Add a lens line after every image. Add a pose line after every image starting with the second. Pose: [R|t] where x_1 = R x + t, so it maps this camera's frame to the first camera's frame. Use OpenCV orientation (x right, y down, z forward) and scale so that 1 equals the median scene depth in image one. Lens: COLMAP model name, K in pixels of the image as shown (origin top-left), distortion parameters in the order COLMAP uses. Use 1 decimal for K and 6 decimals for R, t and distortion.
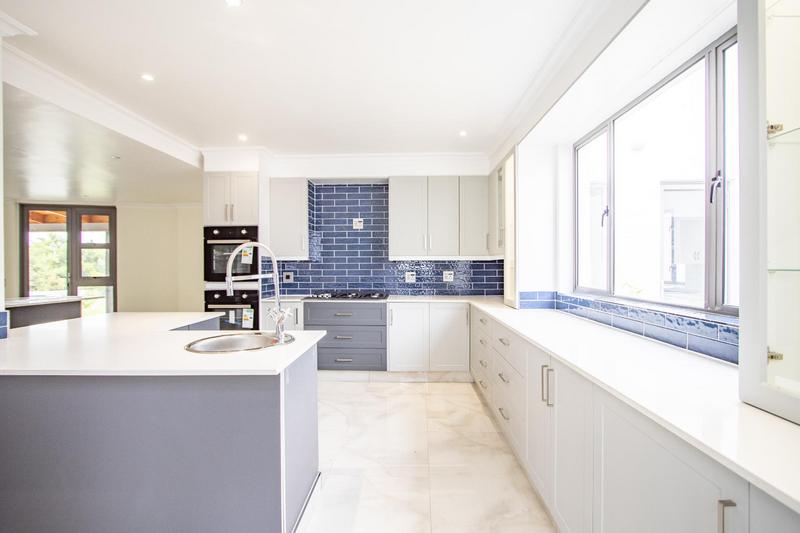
lens RADIAL K [[368.7, 0, 396.9], [0, 368.7, 265.9], [0, 0, 1]] dist [-0.003419, 0.000031]
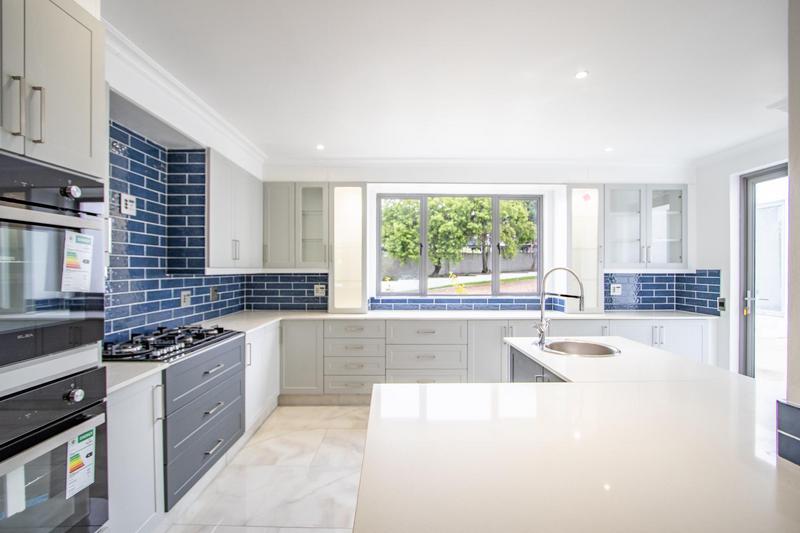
lens RADIAL K [[368.7, 0, 396.1], [0, 368.7, 269.6], [0, 0, 1]] dist [-0.003419, 0.000031]
pose [[-0.021744, -0.003728, 0.999757, -0.778154], [-0.001383, 0.999992, 0.003699, -0.030555], [-0.999763, -0.001303, -0.021749, 0.775662]]
